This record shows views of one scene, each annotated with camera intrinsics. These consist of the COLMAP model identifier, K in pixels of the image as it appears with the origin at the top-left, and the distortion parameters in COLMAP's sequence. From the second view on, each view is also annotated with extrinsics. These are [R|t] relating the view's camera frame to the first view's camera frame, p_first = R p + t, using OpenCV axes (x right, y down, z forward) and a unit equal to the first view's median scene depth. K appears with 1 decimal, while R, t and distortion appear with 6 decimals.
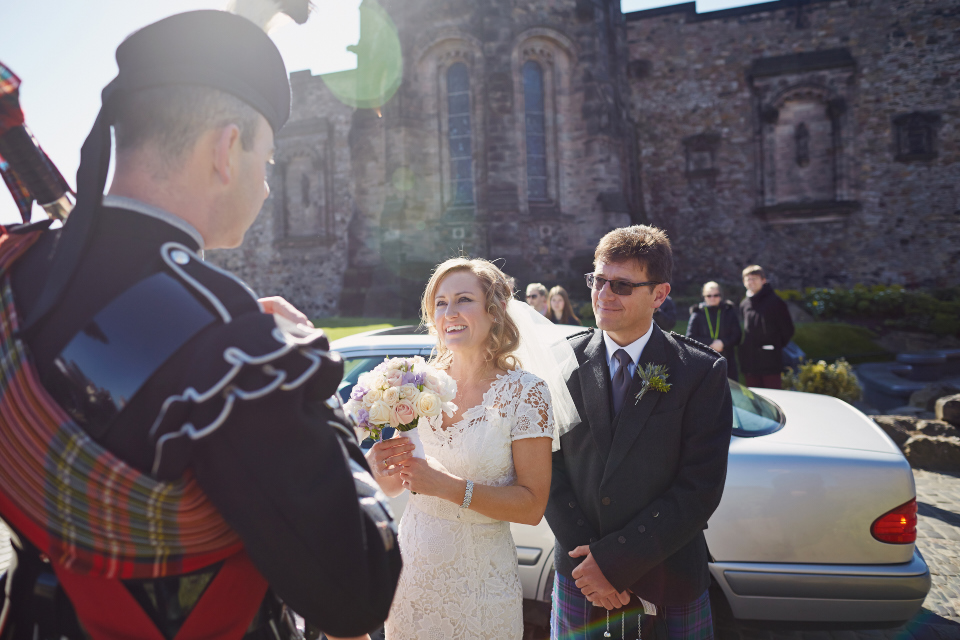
lens RADIAL K [[698.7, 0, 446.8], [0, 698.7, 295.0], [0, 0, 1]] dist [-0.052165, 0.049473]
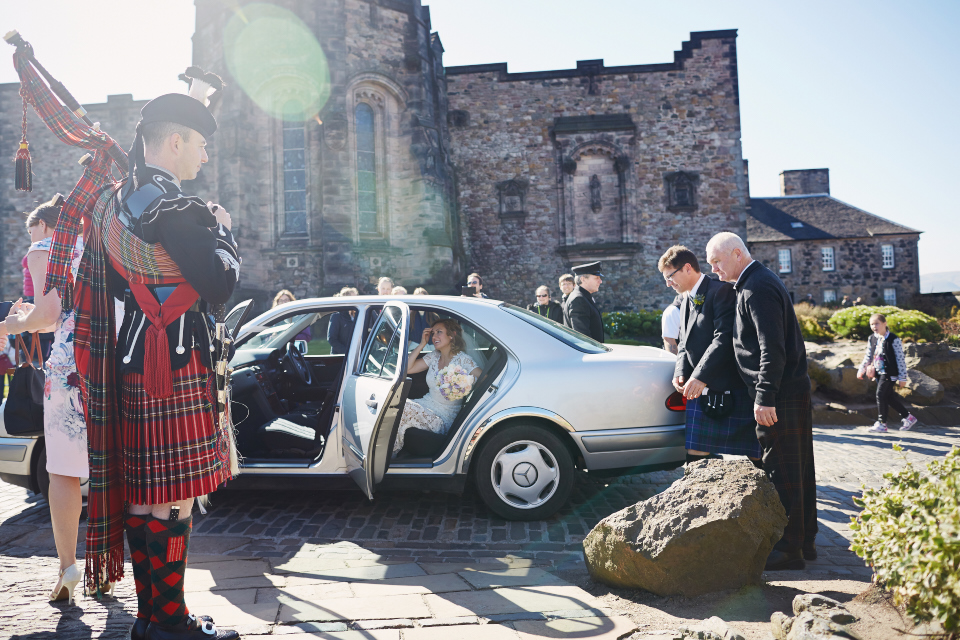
lens RADIAL K [[698.7, 0, 446.8], [0, 698.7, 295.0], [0, 0, 1]] dist [-0.052165, 0.049473]
pose [[0.964403, 0.011507, 0.264187, -0.030753], [0.003950, 0.998315, -0.057900, 0.018201], [-0.264408, 0.056882, 0.962732, -0.045119]]
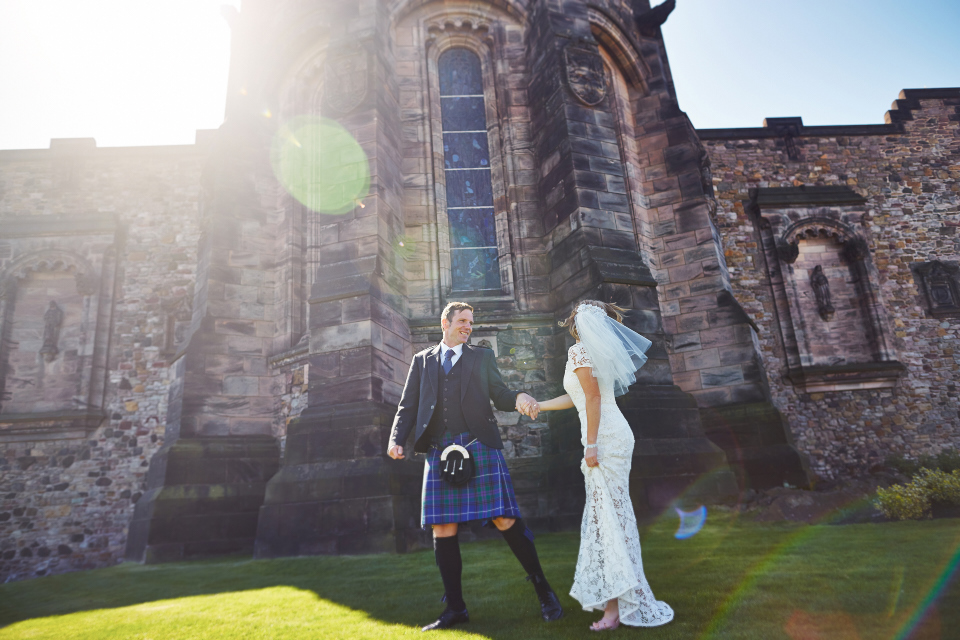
lens RADIAL K [[654.6, 0, 477.2], [0, 654.6, 316.0], [0, 0, 1]] dist [-0.052586, 0.048828]
pose [[0.909546, 0.092071, 0.405277, -0.141527], [0.044562, 0.947925, -0.315360, 0.022225], [-0.413208, 0.304894, 0.858078, 0.559800]]
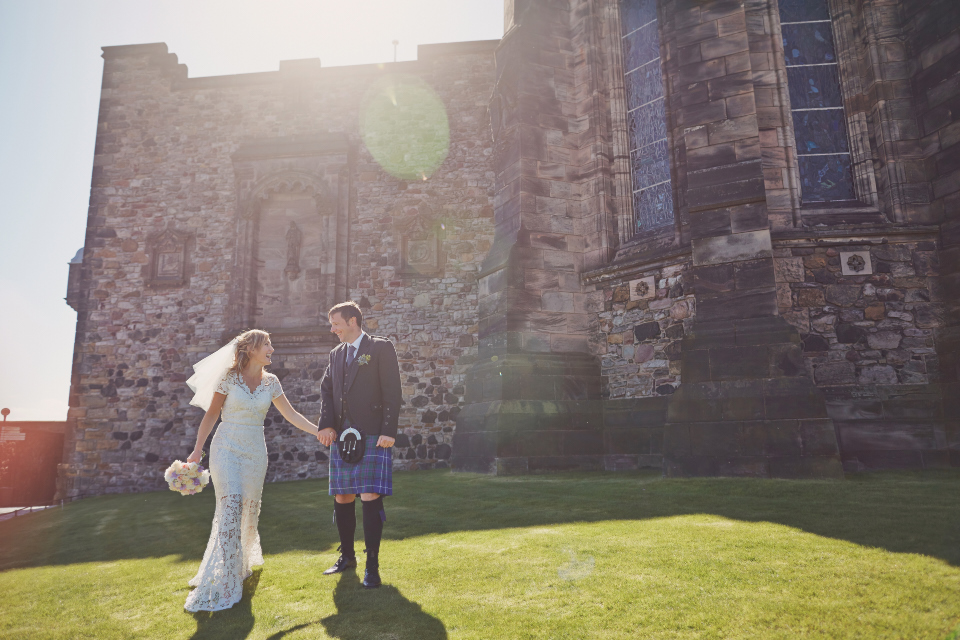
lens RADIAL K [[654.6, 0, 477.2], [0, 654.6, 316.0], [0, 0, 1]] dist [-0.052586, 0.048828]
pose [[0.964543, 0.070129, 0.254437, -0.256851], [-0.014300, 0.976522, -0.214943, 0.022981], [-0.263537, 0.203683, 0.942901, 0.625505]]
